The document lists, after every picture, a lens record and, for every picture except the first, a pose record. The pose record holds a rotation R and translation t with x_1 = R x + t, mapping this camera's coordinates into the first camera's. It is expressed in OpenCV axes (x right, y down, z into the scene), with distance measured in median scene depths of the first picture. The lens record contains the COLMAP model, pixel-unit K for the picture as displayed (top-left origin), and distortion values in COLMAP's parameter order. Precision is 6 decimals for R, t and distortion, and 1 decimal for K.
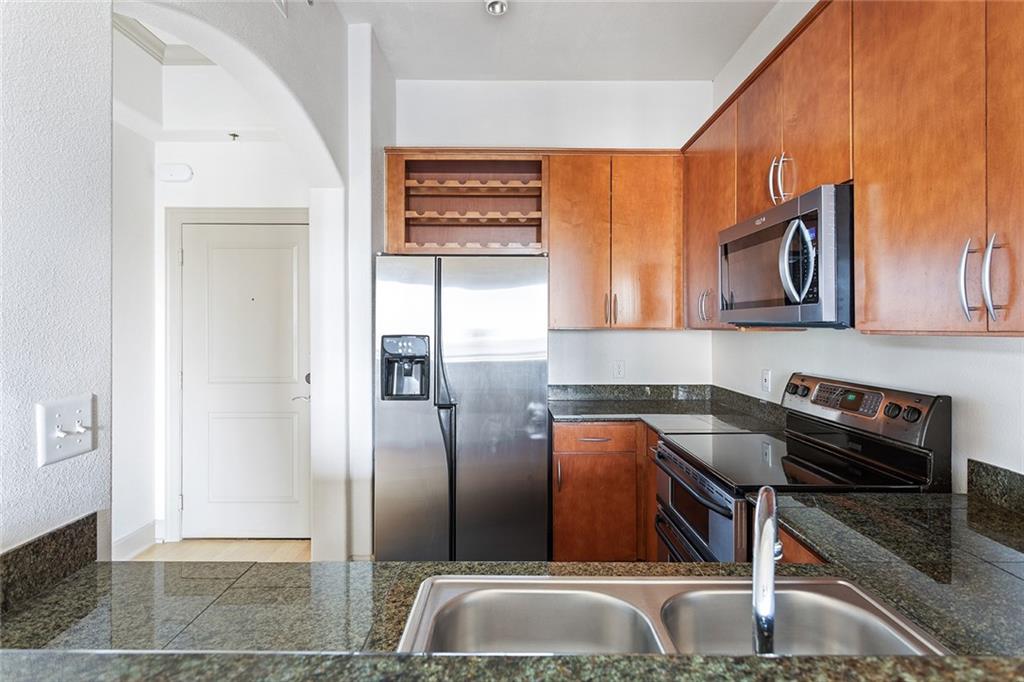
lens RADIAL K [[487.9, 0, 512.5], [0, 487.9, 334.6], [0, 0, 1]] dist [0.001728, 0.000025]
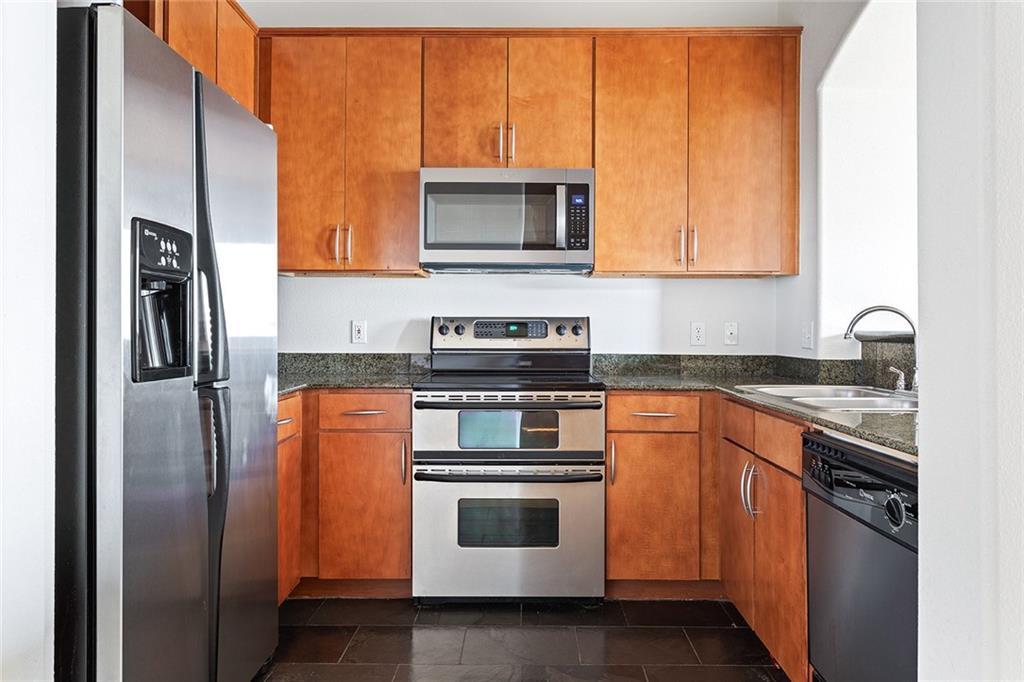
lens RADIAL K [[735.6, 0, 514.8], [0, 735.6, 338.0], [0, 0, 1]] dist [-0.000852, 0.000578]
pose [[0.038654, -0.003562, 0.999246, -1.780427], [0.006552, 0.999973, 0.003312, 0.213648], [-0.999231, 0.006419, 0.038677, 1.330894]]
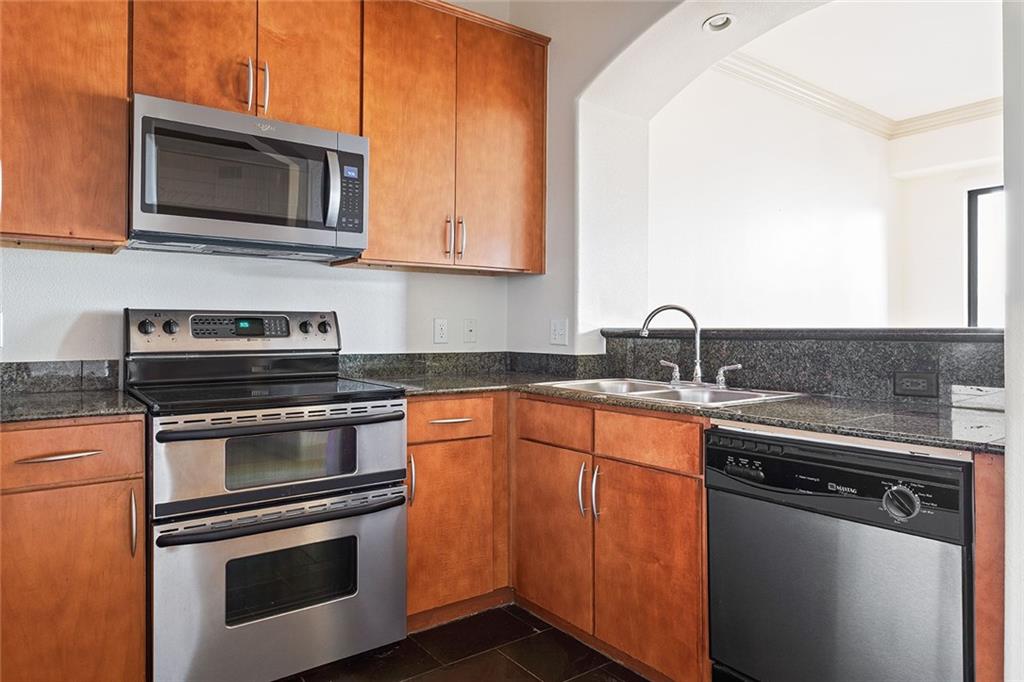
lens RADIAL K [[660.8, 0, 508.0], [0, 660.8, 332.9], [0, 0, 1]] dist [-0.004784, 0.008065]
pose [[-0.583036, 0.000343, 0.812446, -1.061928], [0.009991, 0.999927, 0.006748, 0.204082], [-0.812385, 0.012051, -0.582997, 1.954647]]
